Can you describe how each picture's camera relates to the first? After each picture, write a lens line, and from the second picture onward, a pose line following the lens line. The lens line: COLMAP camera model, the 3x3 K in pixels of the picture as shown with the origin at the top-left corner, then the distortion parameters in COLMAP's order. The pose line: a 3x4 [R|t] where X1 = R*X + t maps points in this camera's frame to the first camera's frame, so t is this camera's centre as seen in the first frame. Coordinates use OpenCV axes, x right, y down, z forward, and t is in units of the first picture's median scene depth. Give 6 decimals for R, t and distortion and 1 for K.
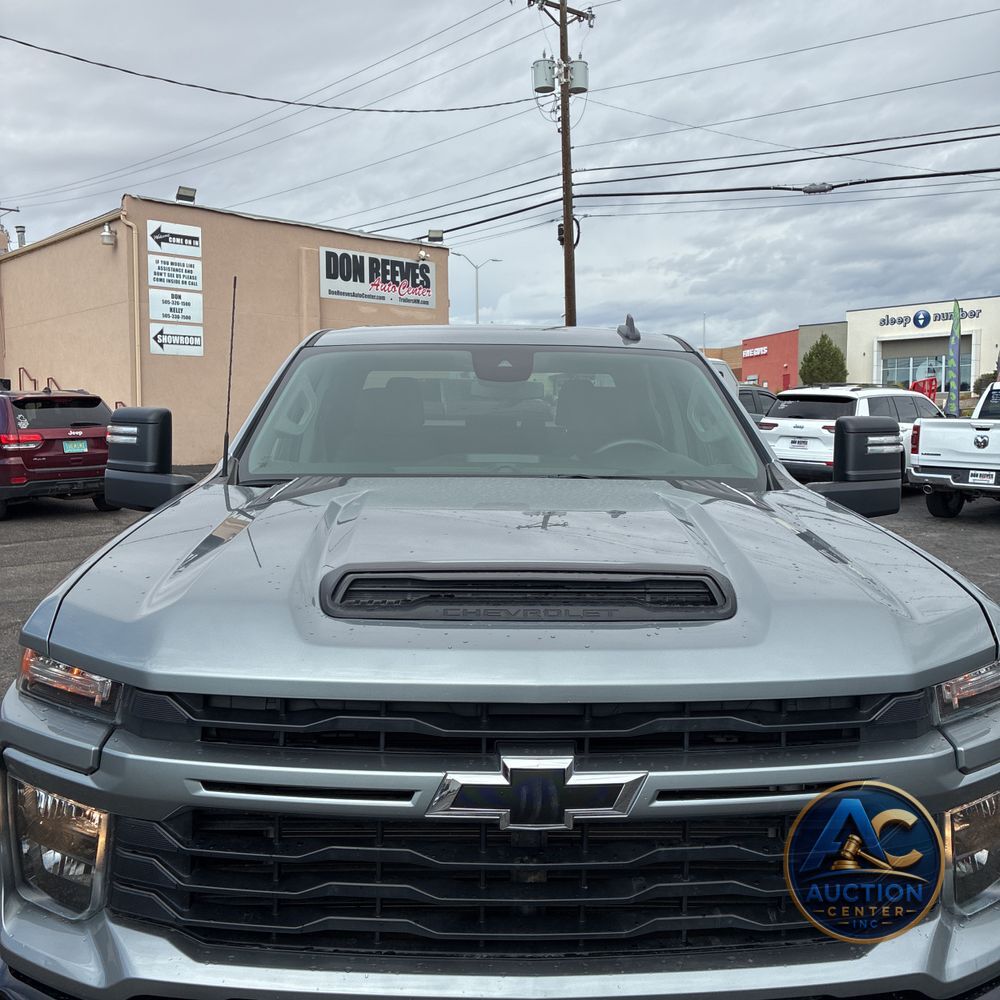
lens RADIAL K [[1024.3, 0, 497.0], [0, 1024.3, 490.6], [0, 0, 1]] dist [0.021452, 0.000000]
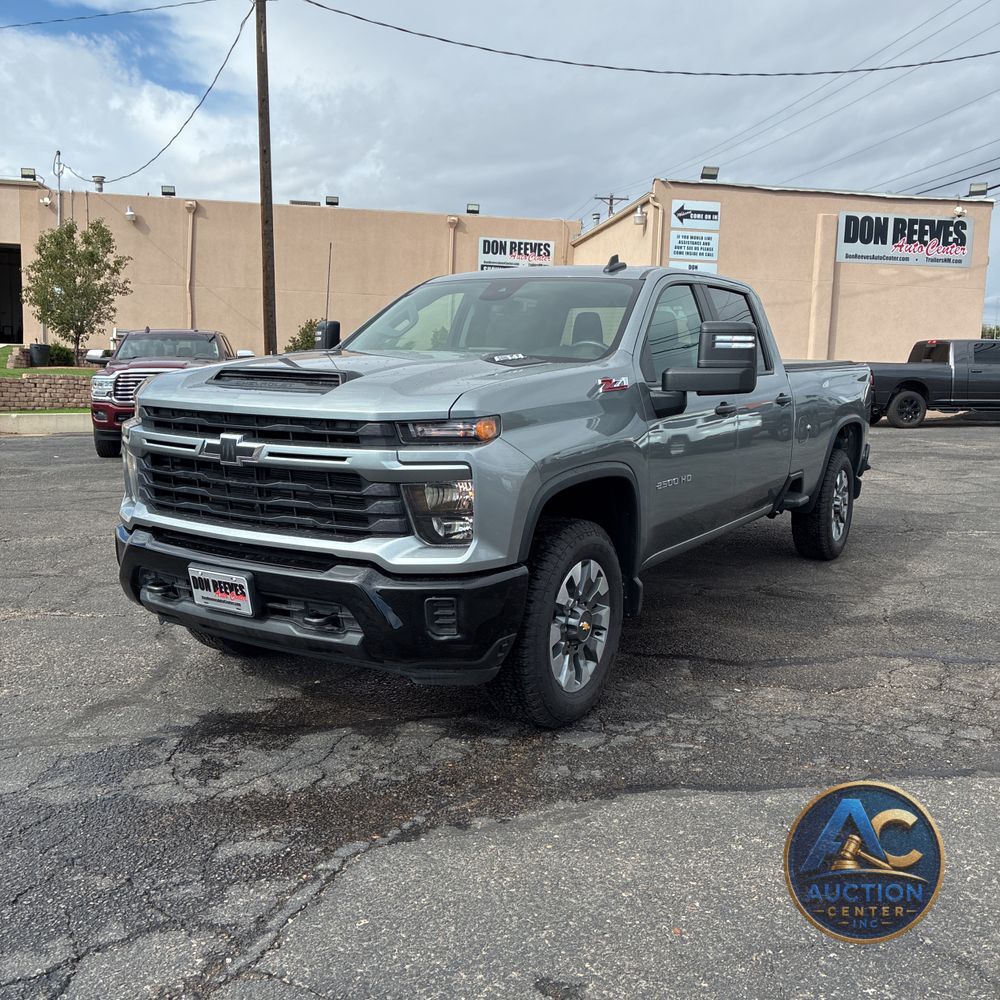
lens RADIAL K [[1024.3, 0, 483.3], [0, 1024.3, 493.6], [0, 0, 1]] dist [0.021452, 0.000000]
pose [[0.823936, 0.080391, -0.560952, 0.130371], [-0.065156, 0.996761, 0.047146, 0.016802], [0.562925, -0.002296, 0.826505, -0.045858]]
